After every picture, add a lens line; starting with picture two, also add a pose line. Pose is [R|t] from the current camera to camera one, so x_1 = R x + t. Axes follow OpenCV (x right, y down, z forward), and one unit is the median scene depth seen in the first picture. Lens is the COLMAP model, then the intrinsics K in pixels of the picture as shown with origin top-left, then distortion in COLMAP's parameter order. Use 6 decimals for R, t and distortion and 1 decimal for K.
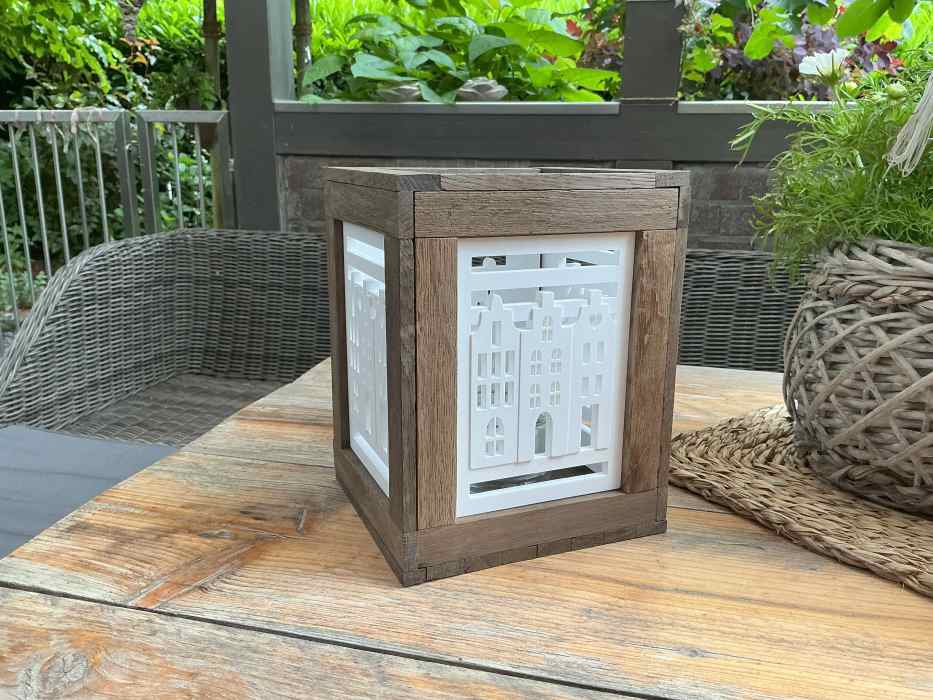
lens RADIAL K [[781.5, 0, 459.9], [0, 781.5, 348.1], [0, 0, 1]] dist [0.083374, -0.179936]
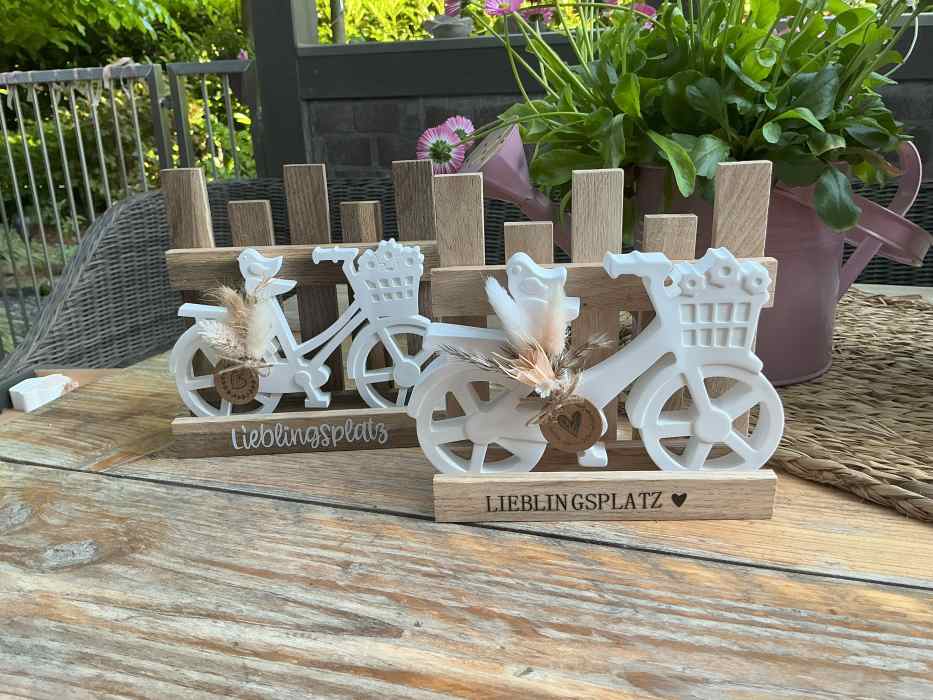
lens RADIAL K [[781.5, 0, 462.1], [0, 781.5, 337.5], [0, 0, 1]] dist [0.083374, -0.179936]
pose [[0.996819, -0.021780, -0.076665, 0.166969], [0.024501, 0.999097, 0.034726, 0.110868], [0.075839, -0.036494, 0.996452, -0.024413]]
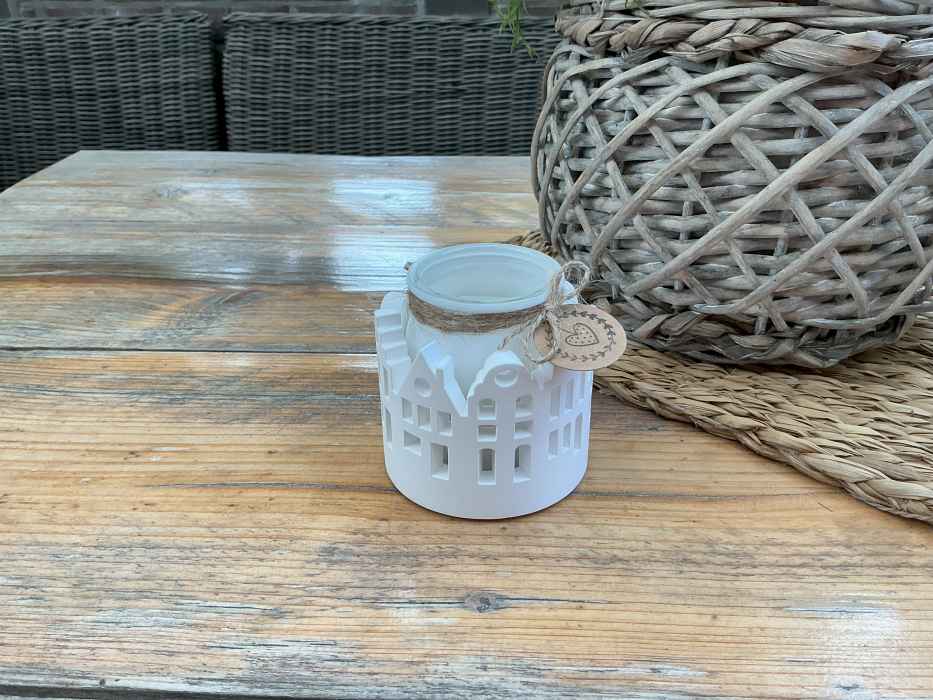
lens RADIAL K [[781.5, 0, 464.1], [0, 781.5, 348.5], [0, 0, 1]] dist [0.083374, -0.179936]
pose [[0.977801, -0.113607, 0.176062, 0.158203], [0.067089, 0.965768, 0.250580, 0.017460], [-0.198503, -0.233205, 0.951952, 0.363142]]
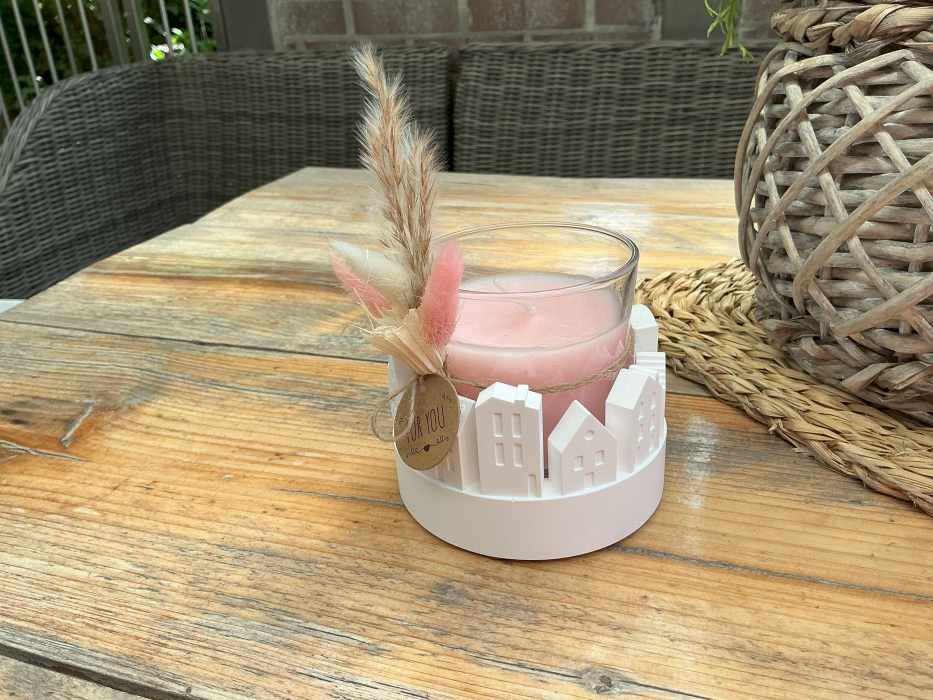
lens RADIAL K [[781.5, 0, 463.8], [0, 781.5, 348.1], [0, 0, 1]] dist [0.083374, -0.179936]
pose [[0.995188, -0.025185, -0.094694, 0.213606], [0.043560, 0.979369, 0.197327, 0.040157], [0.087770, -0.200503, 0.975754, 0.421672]]
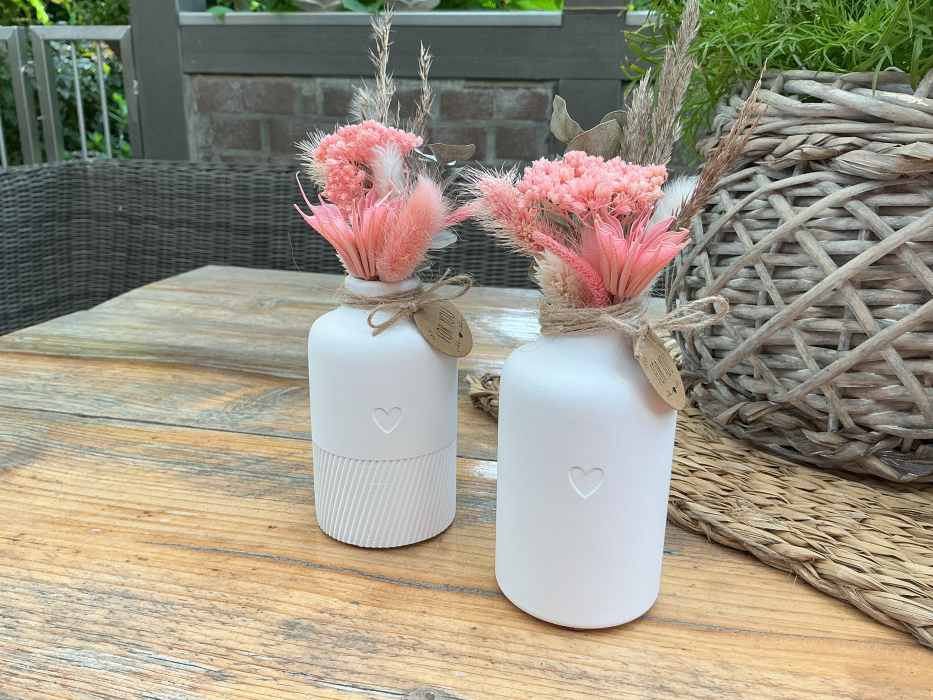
lens RADIAL K [[781.5, 0, 465.2], [0, 781.5, 348.7], [0, 0, 1]] dist [0.083374, -0.179936]
pose [[0.999696, 0.000037, 0.024644, 0.256963], [-0.001316, 0.998652, 0.051892, 0.072304], [-0.024609, -0.051909, 0.998349, 0.341223]]
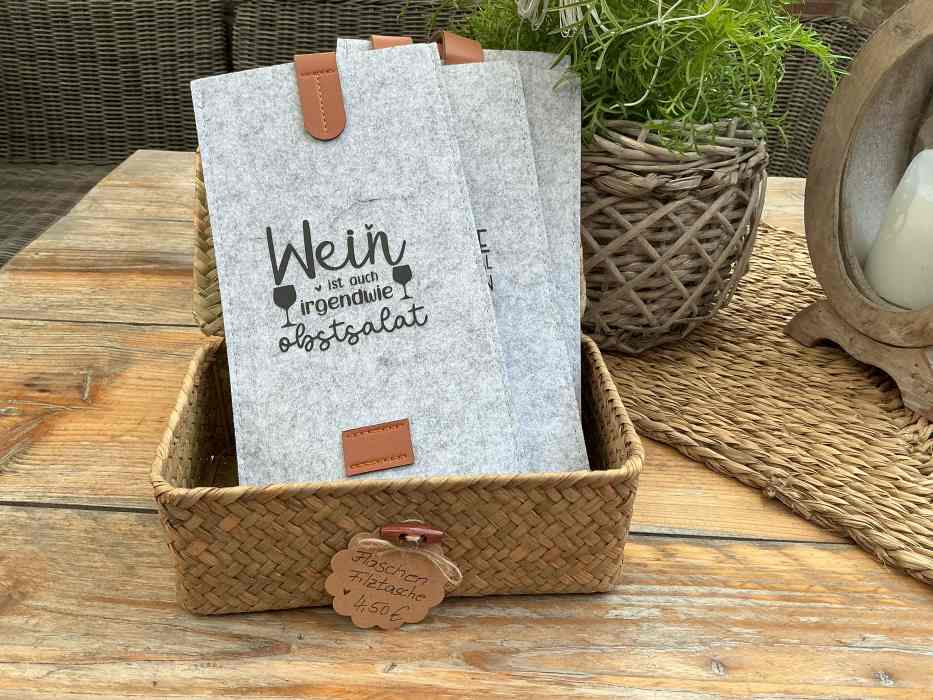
lens RADIAL K [[781.5, 0, 466.6], [0, 781.5, 348.5], [0, 0, 1]] dist [0.083374, -0.179936]
pose [[0.977237, -0.104628, 0.184555, 0.123860], [0.037102, 0.940807, 0.336905, -0.193373], [-0.208880, -0.322389, 0.923274, -0.093674]]
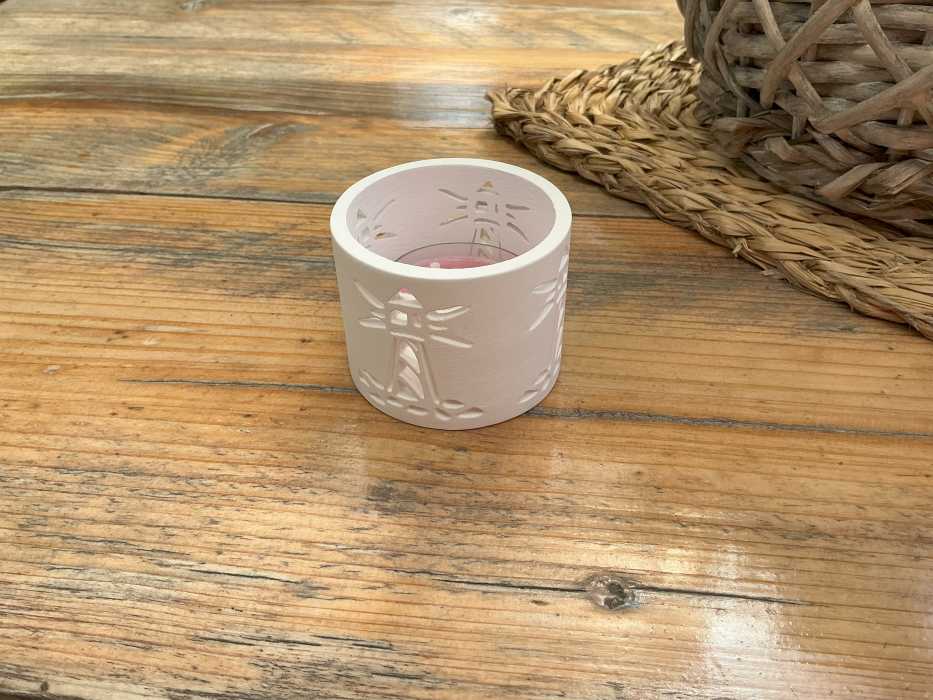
lens RADIAL K [[781.5, 0, 463.5], [0, 781.5, 352.2], [0, 0, 1]] dist [0.083374, -0.179936]
pose [[0.990929, -0.098333, 0.091597, 0.157089], [0.052479, 0.910635, 0.409866, 0.074439], [-0.123715, -0.401341, 0.907535, 0.563178]]
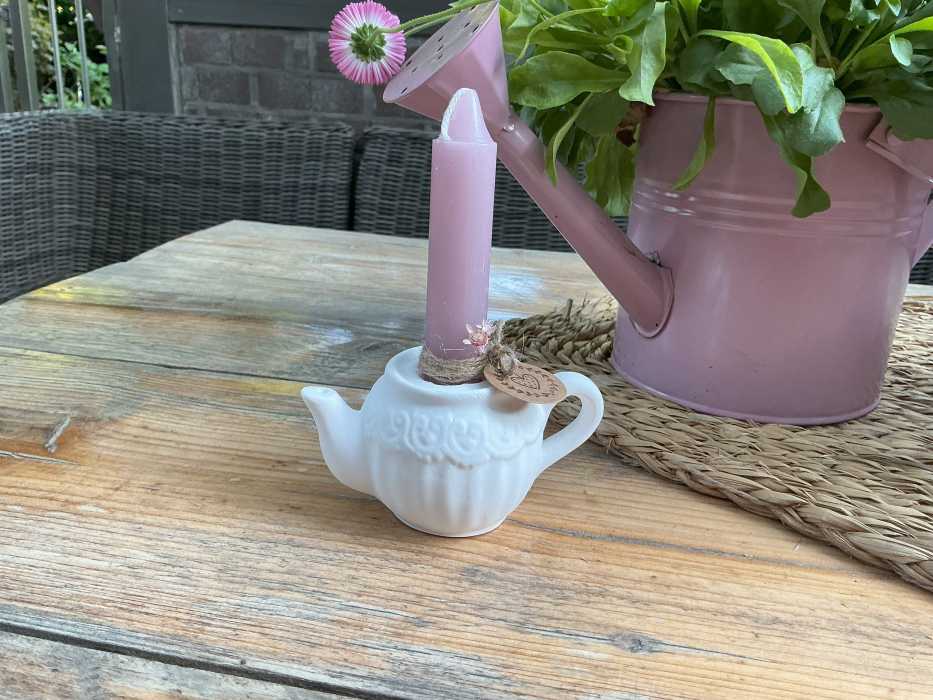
lens RADIAL K [[781.5, 0, 464.4], [0, 781.5, 342.0], [0, 0, 1]] dist [0.083374, -0.179936]
pose [[0.996664, 0.015817, 0.080070, 0.093214], [-0.022528, 0.996243, 0.083622, 0.088709], [-0.078447, -0.085147, 0.993275, 0.354886]]
